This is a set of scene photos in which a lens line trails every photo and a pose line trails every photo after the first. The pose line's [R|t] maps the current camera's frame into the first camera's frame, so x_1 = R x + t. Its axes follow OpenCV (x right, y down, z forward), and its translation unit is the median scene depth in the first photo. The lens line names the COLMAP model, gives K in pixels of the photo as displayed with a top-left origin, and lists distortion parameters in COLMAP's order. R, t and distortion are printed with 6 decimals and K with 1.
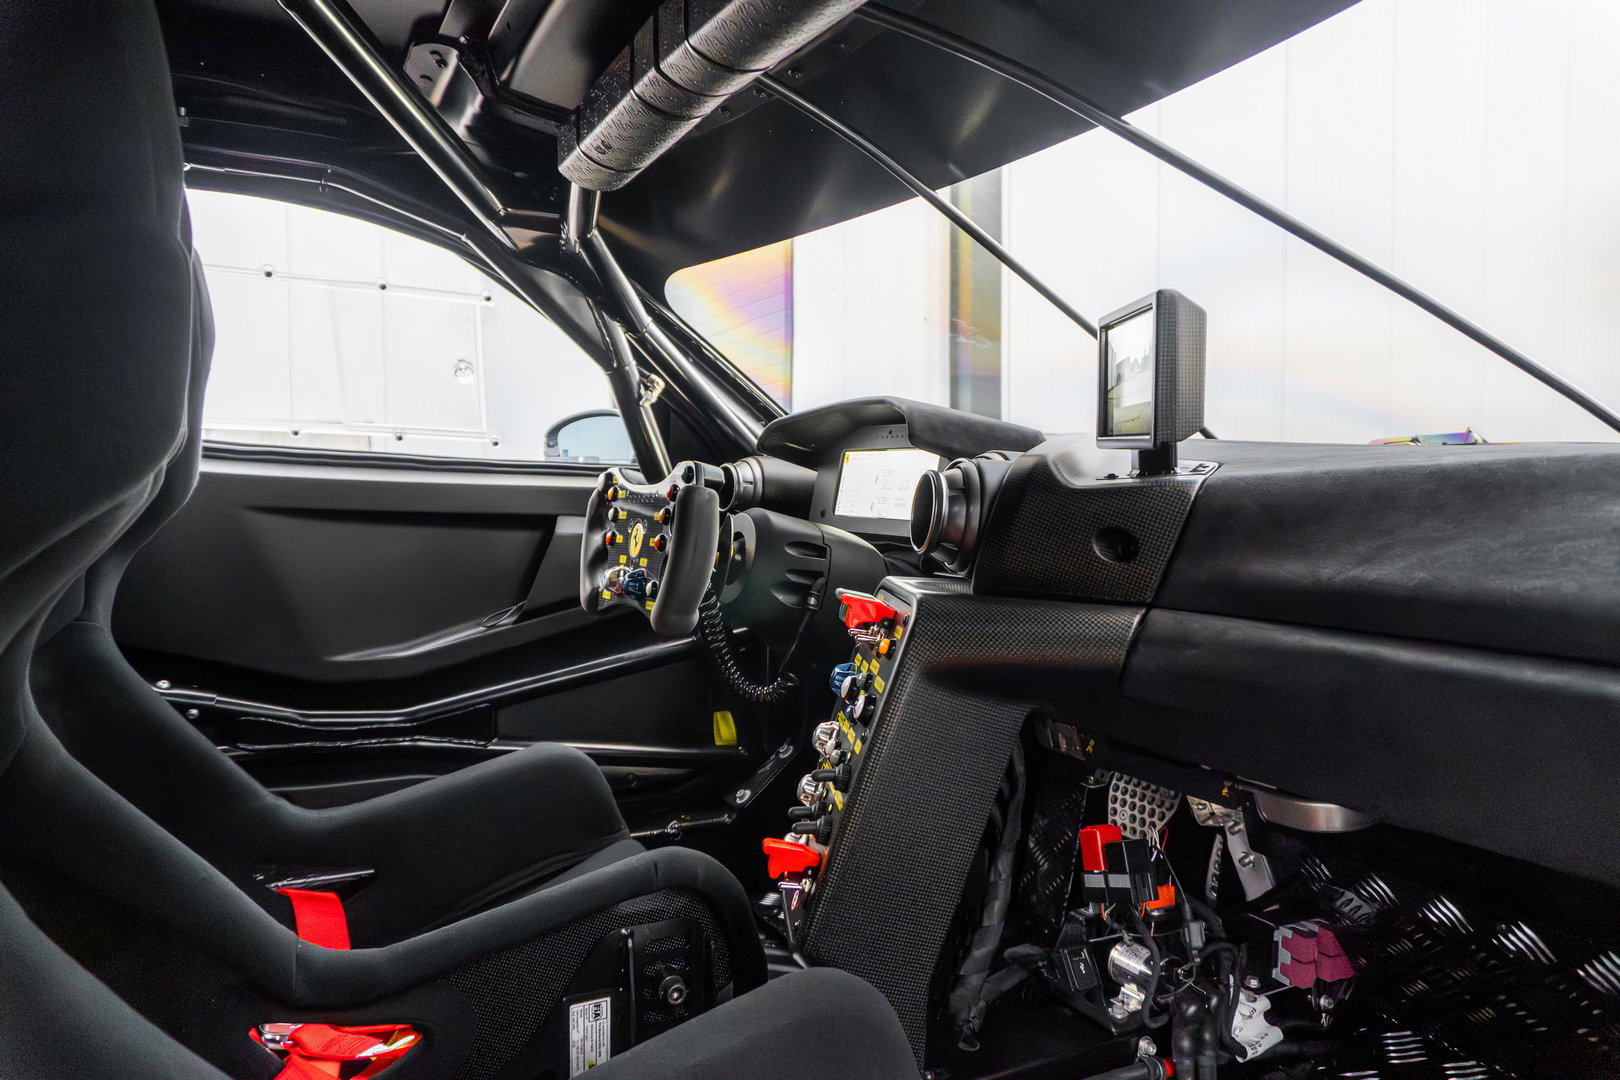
lens RADIAL K [[1059.9, 0, 810.0], [0, 1059.9, 540.0], [0, 0, 1]] dist [0.001446, 0.001253]
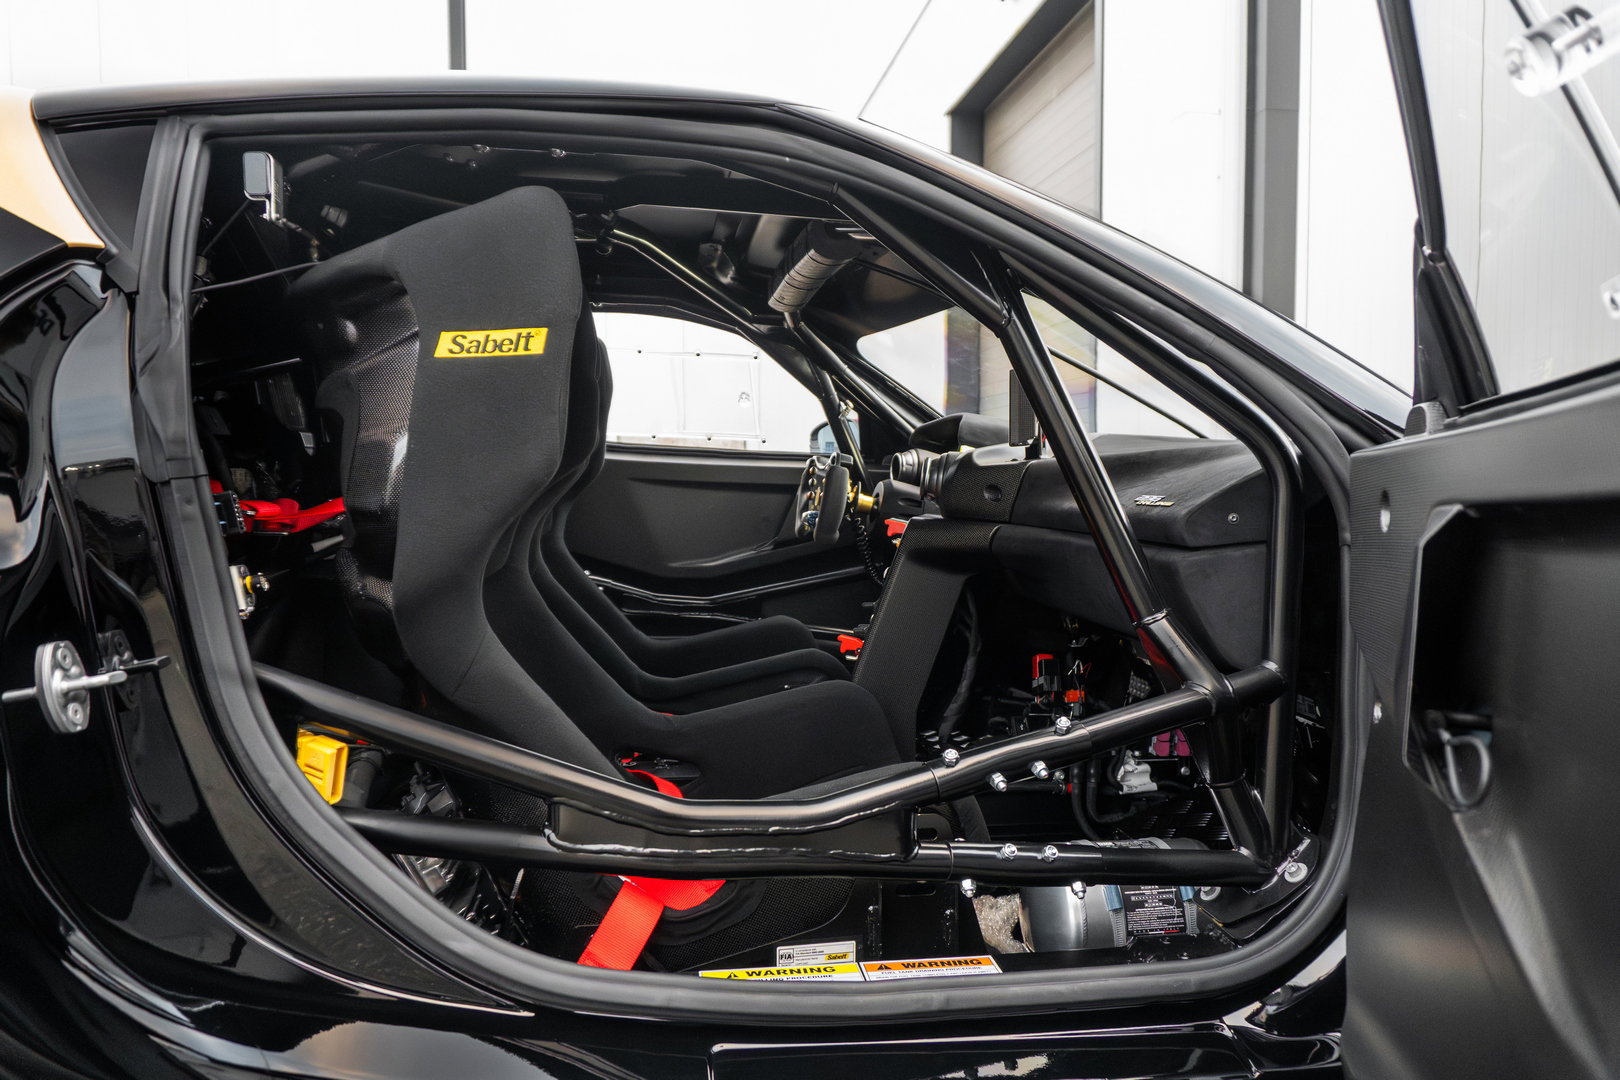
lens RADIAL K [[1059.9, 0, 810.0], [0, 1059.9, 540.0], [0, 0, 1]] dist [0.001446, 0.001253]
pose [[0.943572, 0.022387, -0.330409, 0.388167], [-0.018782, 0.999724, 0.014100, 0.045512], [0.330634, -0.007099, 0.943732, -0.649790]]
